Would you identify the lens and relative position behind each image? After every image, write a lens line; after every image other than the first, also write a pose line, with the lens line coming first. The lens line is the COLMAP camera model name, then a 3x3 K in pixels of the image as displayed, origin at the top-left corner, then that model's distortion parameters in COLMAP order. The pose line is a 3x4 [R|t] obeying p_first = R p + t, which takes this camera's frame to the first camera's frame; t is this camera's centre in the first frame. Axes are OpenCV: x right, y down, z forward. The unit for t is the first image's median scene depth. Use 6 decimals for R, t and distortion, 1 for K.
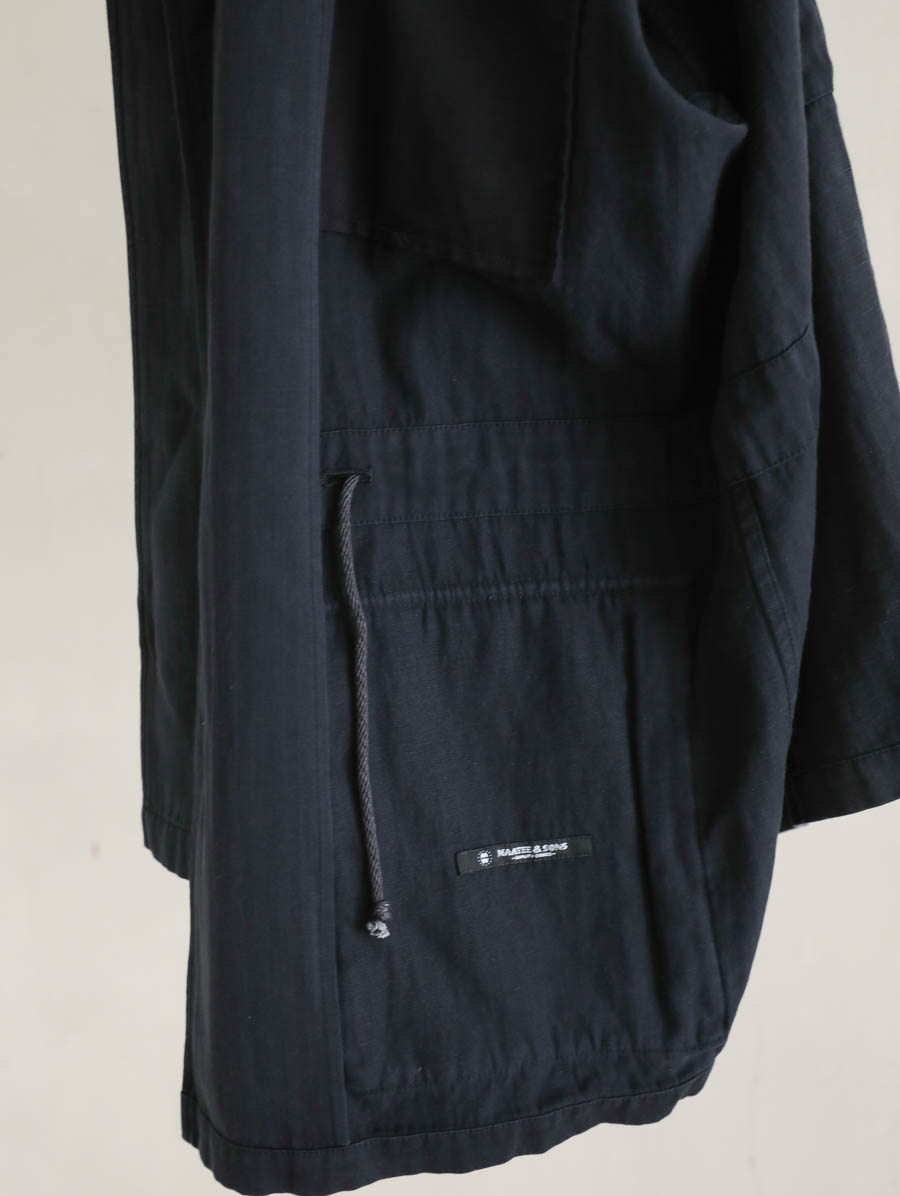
lens RADIAL K [[1795.9, 0, 450.0], [0, 1795.9, 598.0], [0, 0, 1]] dist [0.013250, 0.069008]
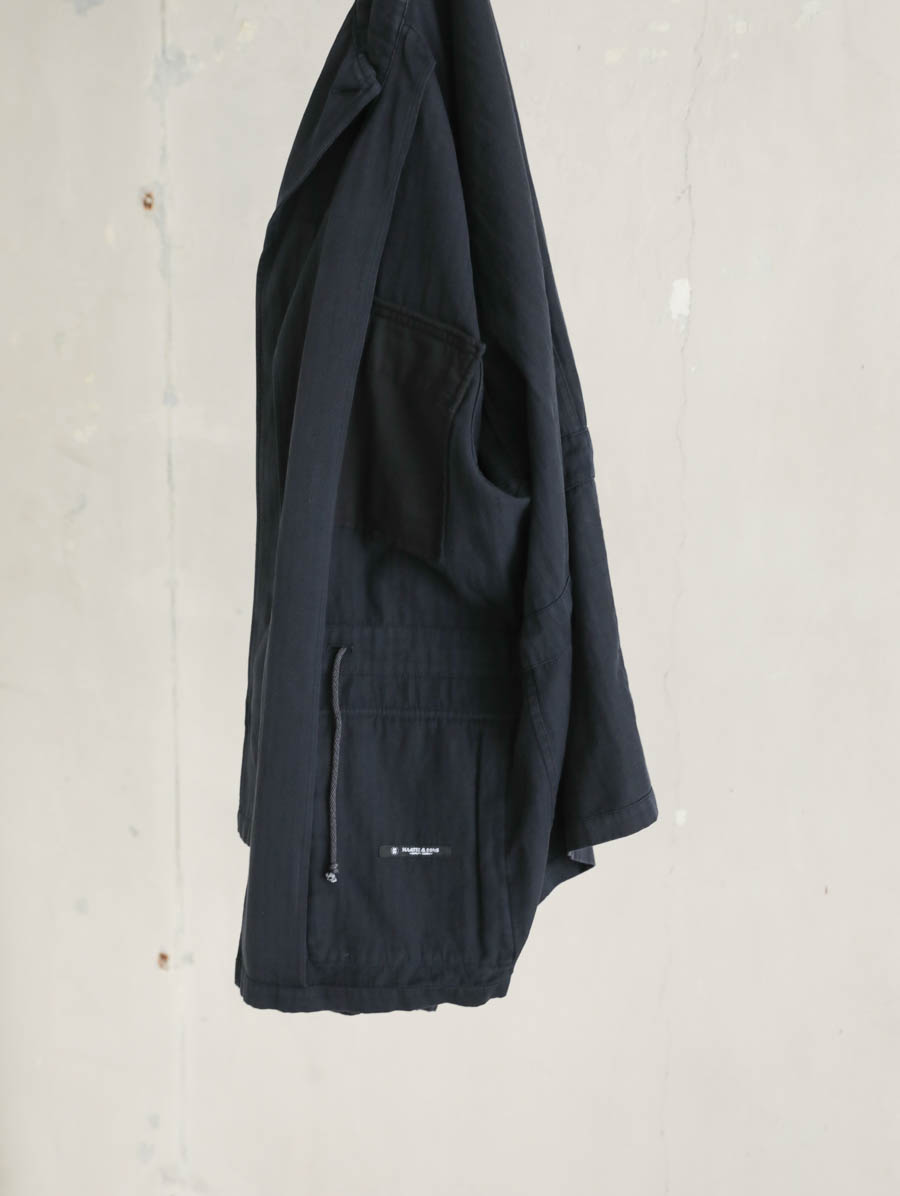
lens RADIAL K [[1795.9, 0, 450.0], [0, 1795.9, 598.0], [0, 0, 1]] dist [0.013250, 0.069008]
pose [[0.976531, 0.089286, -0.195999, 0.437310], [-0.106111, 0.991363, -0.077072, 0.018096], [0.187425, 0.096061, 0.977571, -0.914316]]
